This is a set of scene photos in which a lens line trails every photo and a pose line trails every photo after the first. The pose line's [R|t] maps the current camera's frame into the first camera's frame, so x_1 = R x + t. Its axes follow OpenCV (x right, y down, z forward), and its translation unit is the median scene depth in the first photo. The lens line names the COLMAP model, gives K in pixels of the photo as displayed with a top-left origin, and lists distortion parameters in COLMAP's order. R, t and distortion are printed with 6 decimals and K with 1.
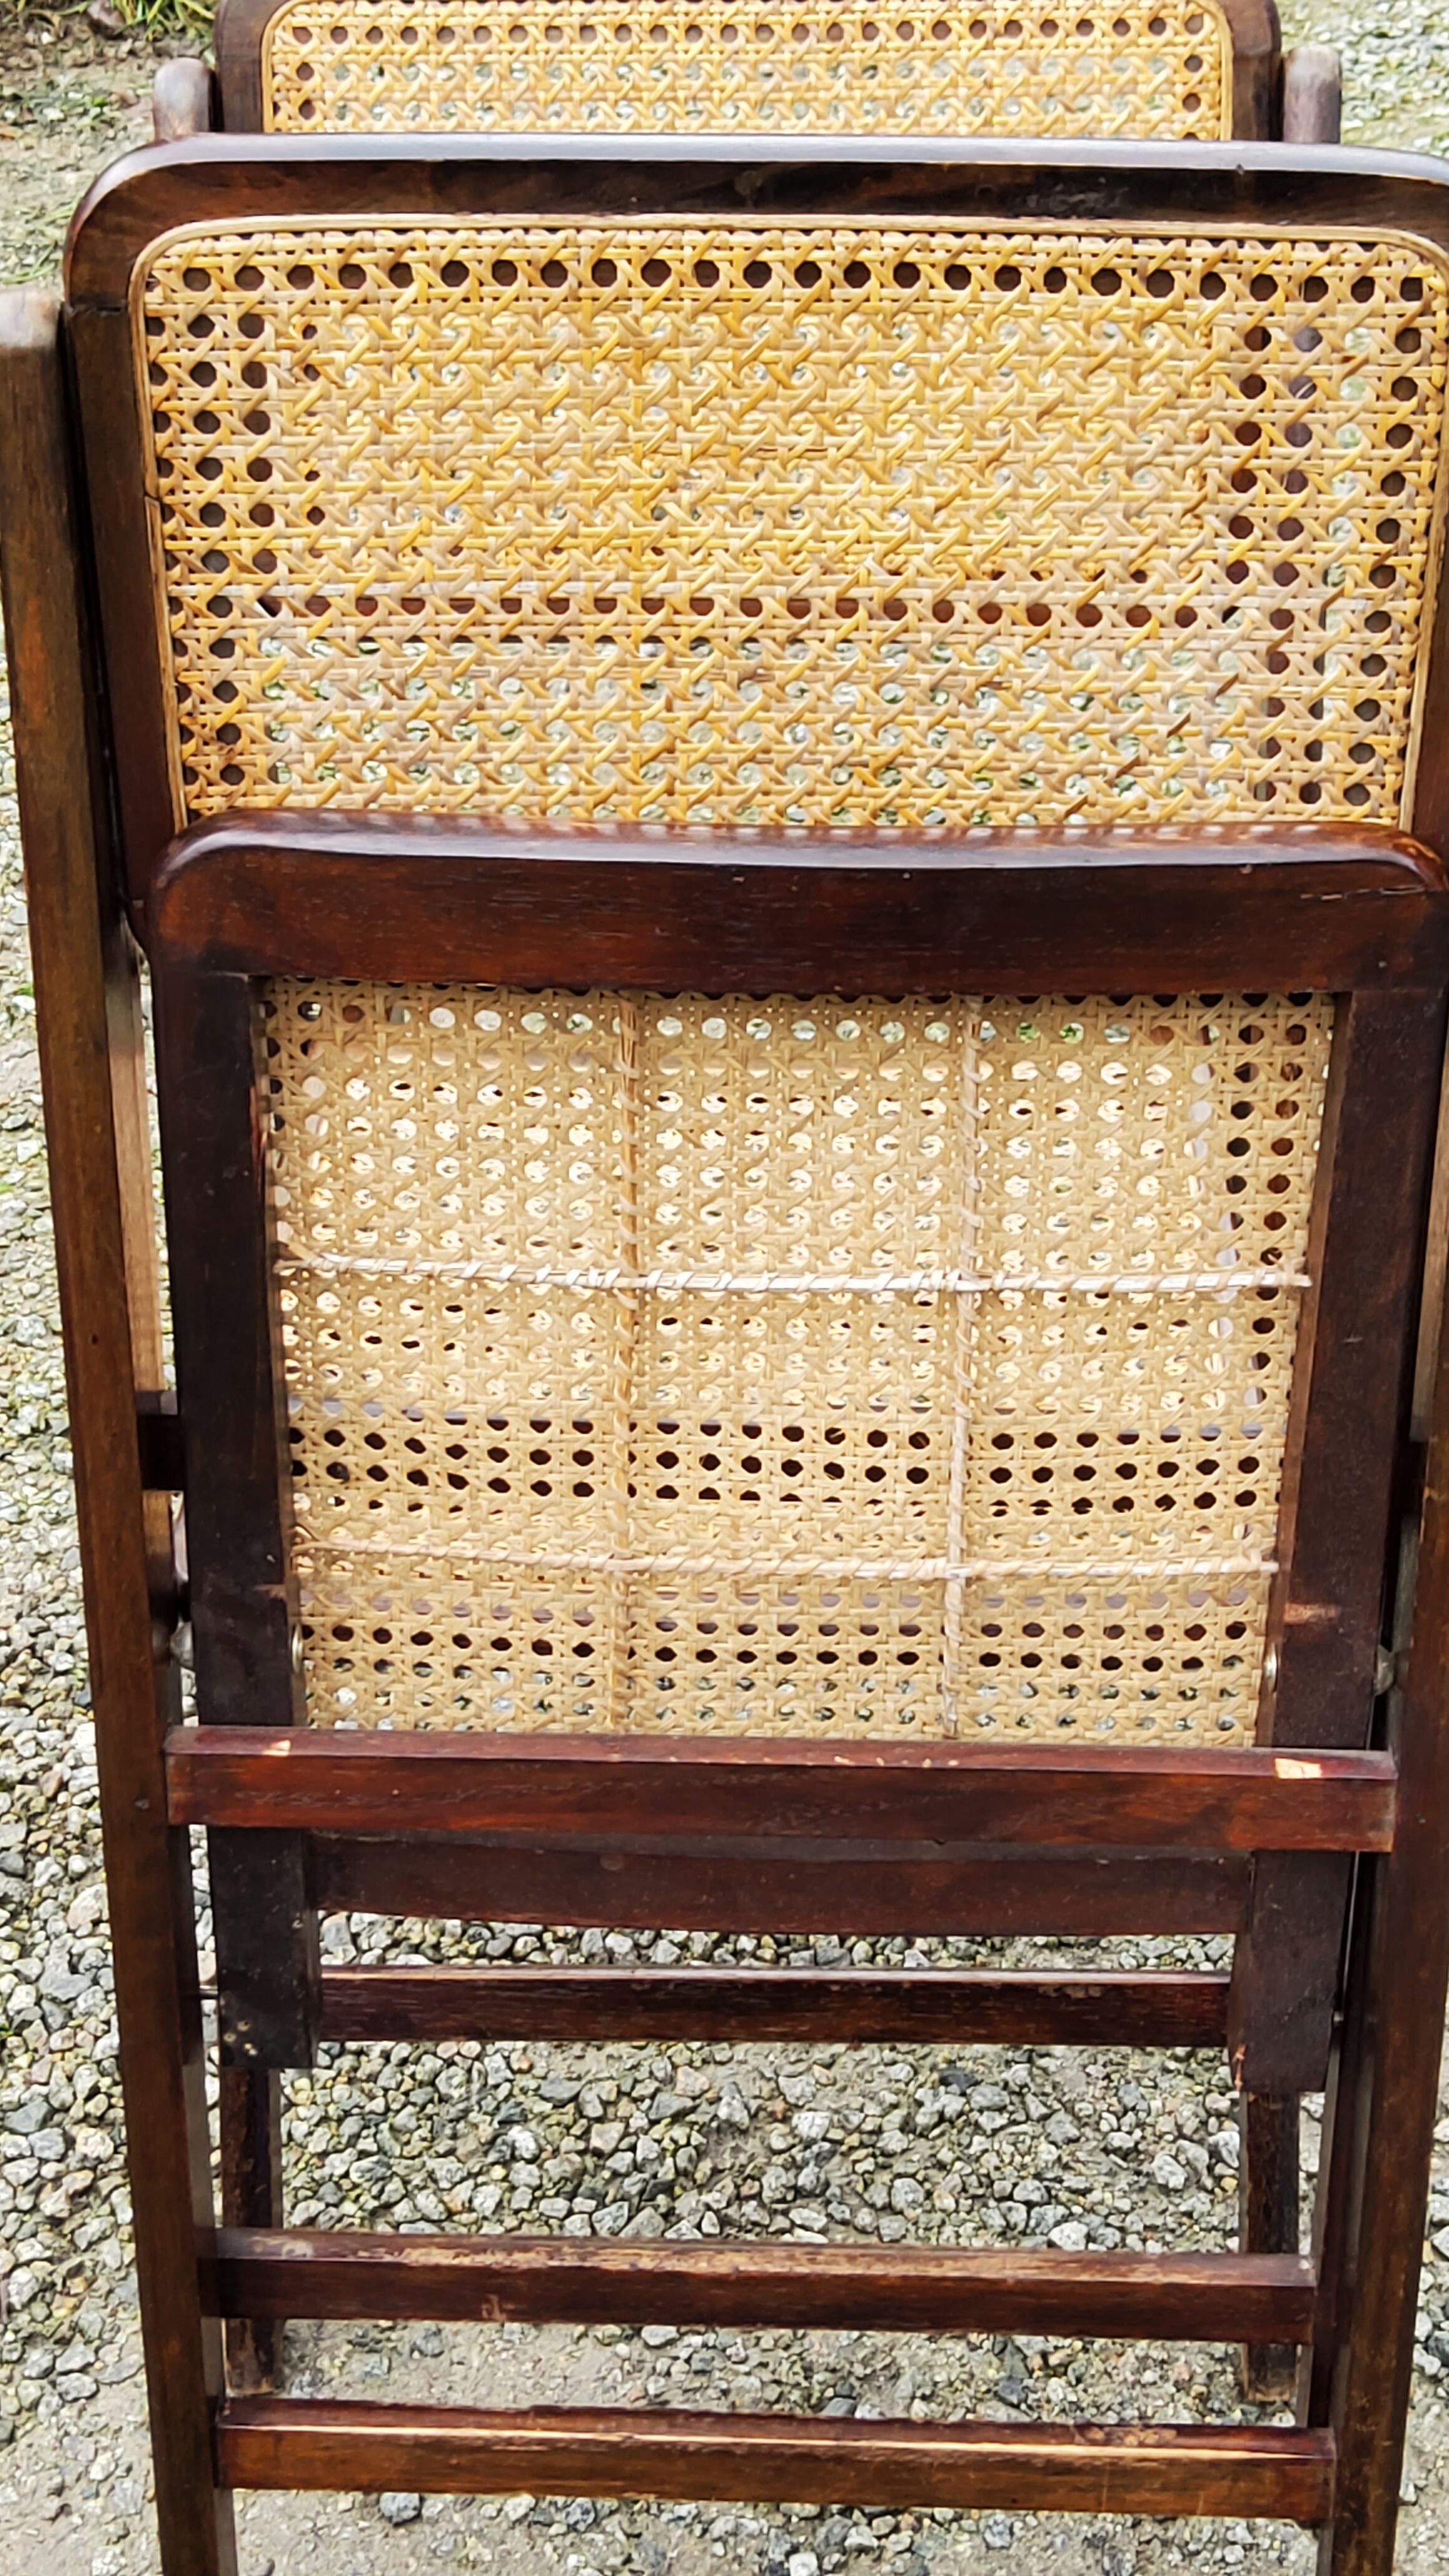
lens RADIAL K [[3831.0, 0, 725.3], [0, 3831.0, 1258.0], [0, 0, 1]] dist [0.185200, -0.519560]
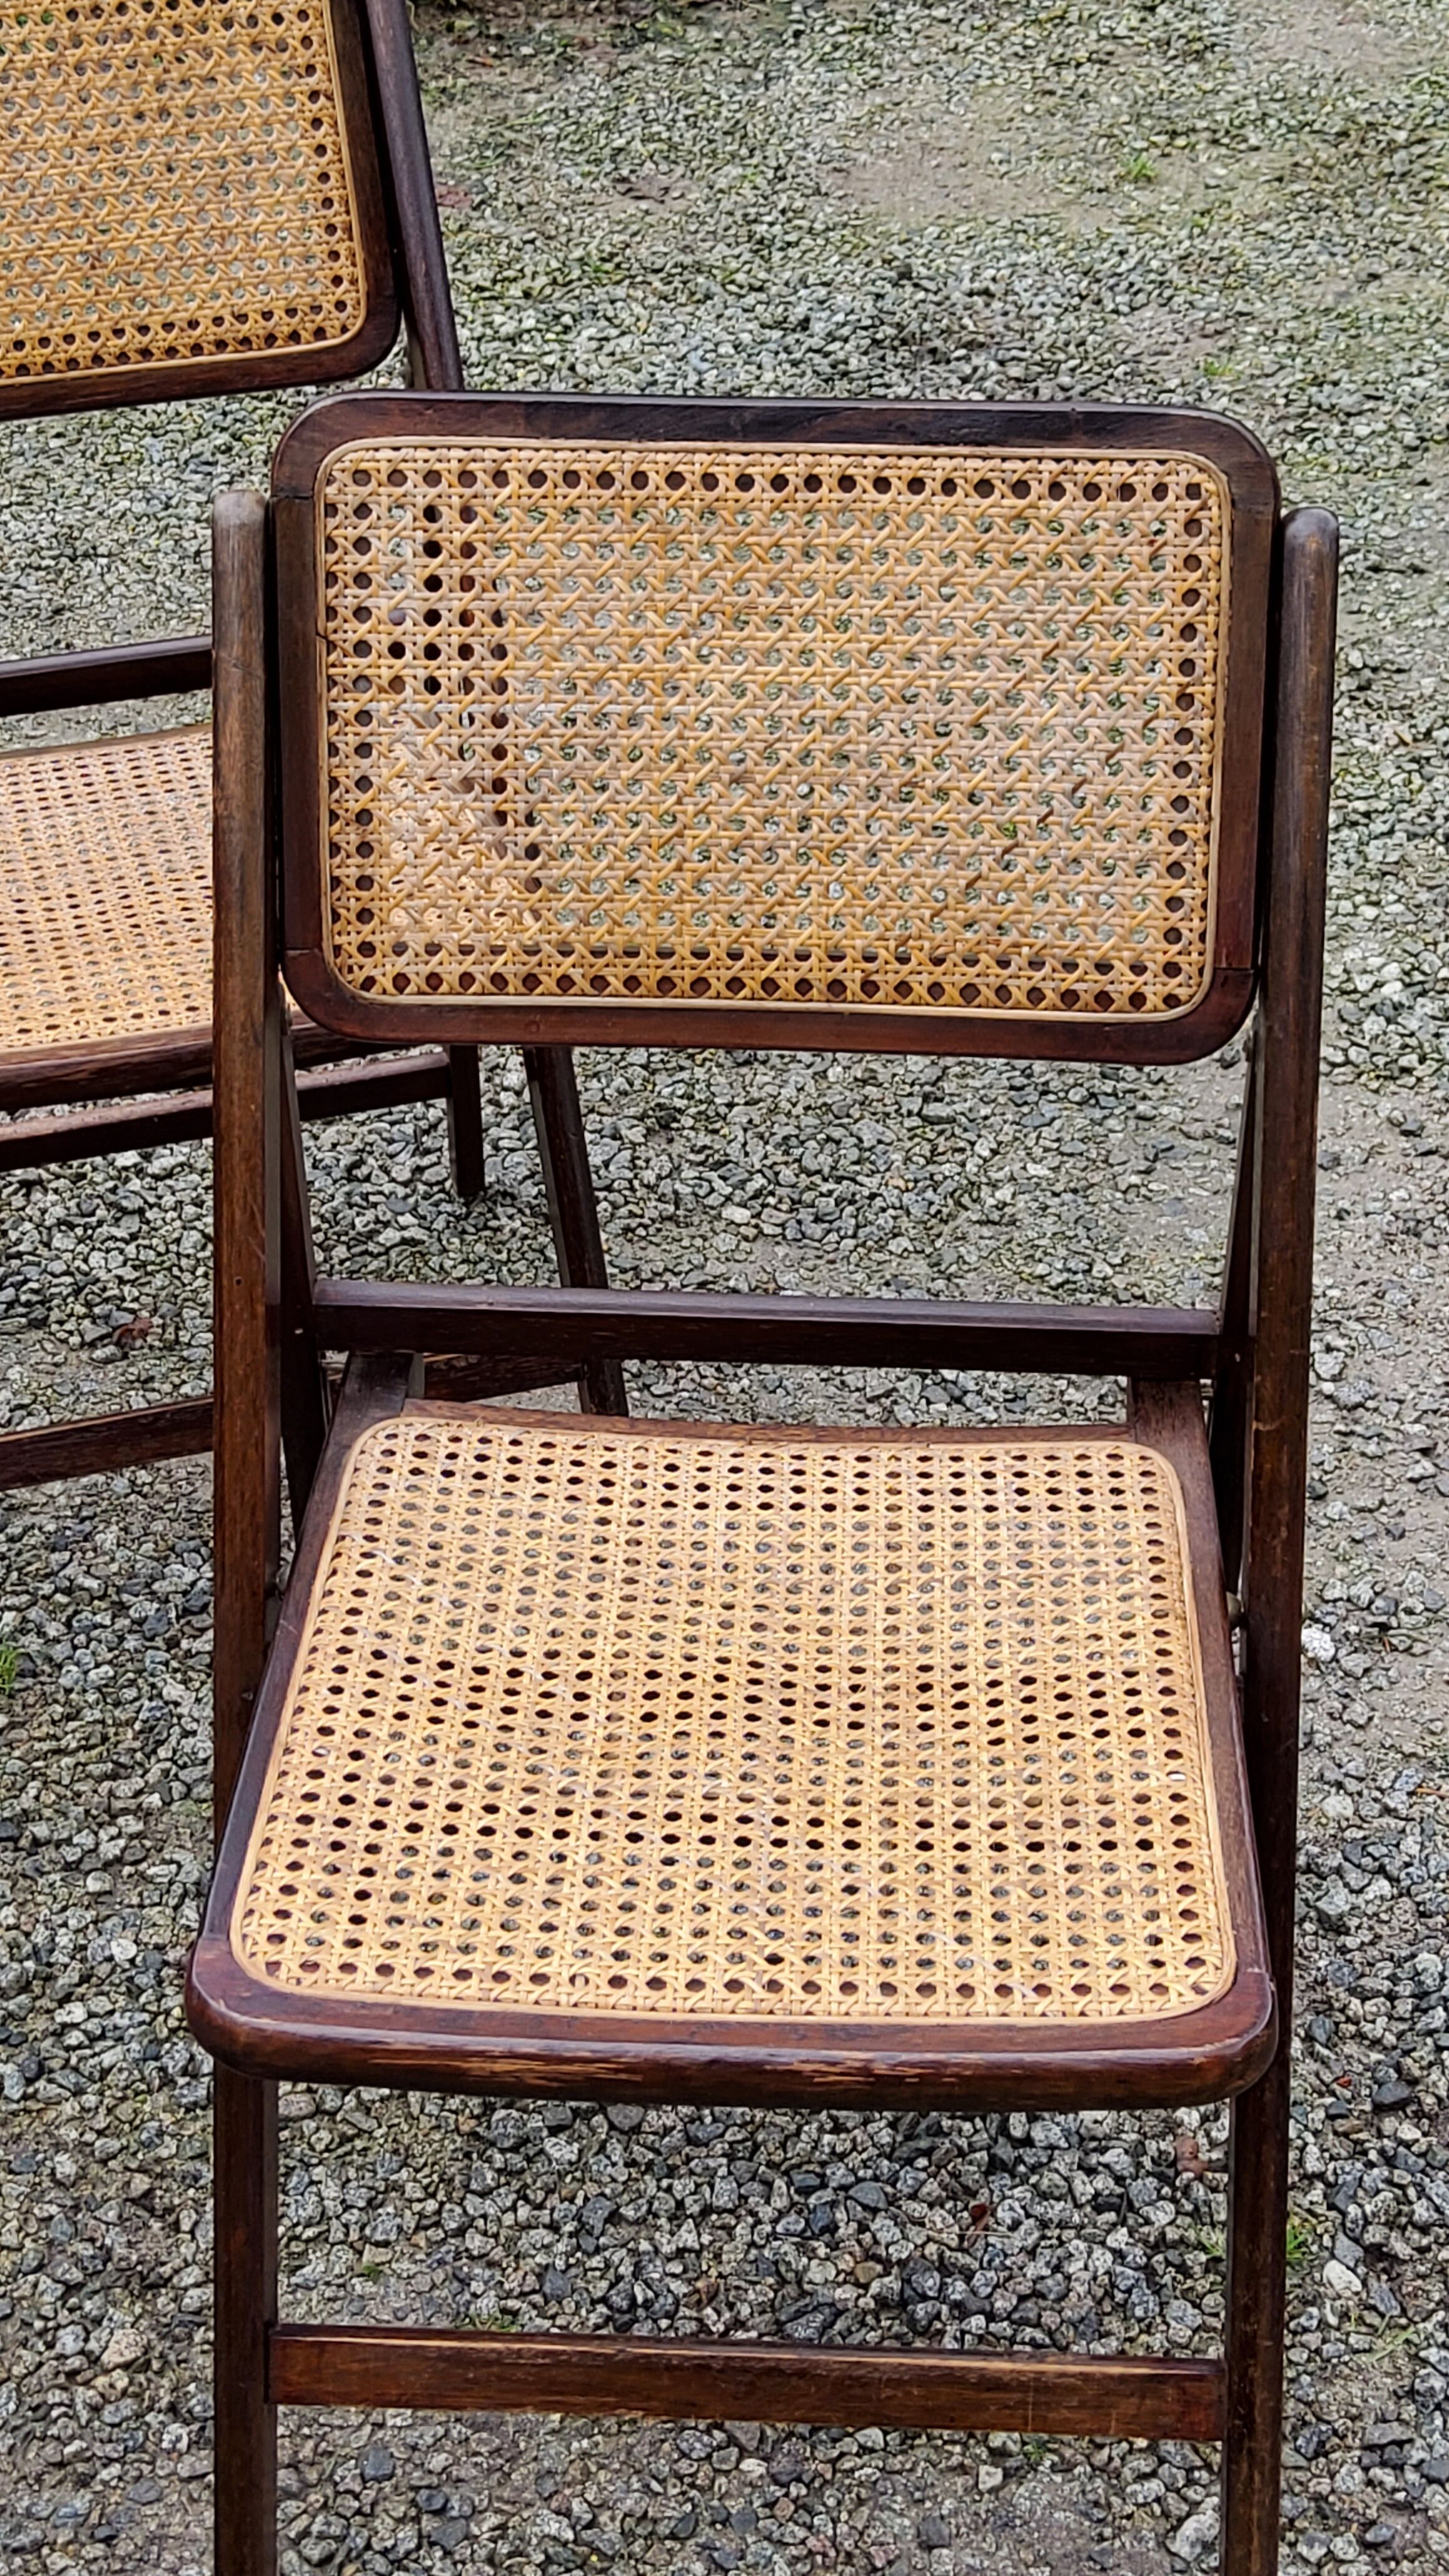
lens RADIAL K [[3864.5, 0, 724.5], [0, 3864.5, 1288.0], [0, 0, 1]] dist [0.192590, -0.525973]
pose [[0.999441, 0.015055, -0.029847, 0.048986], [-0.024026, 0.944304, -0.328196, 0.513757], [0.023244, 0.328730, 0.944138, -0.285031]]
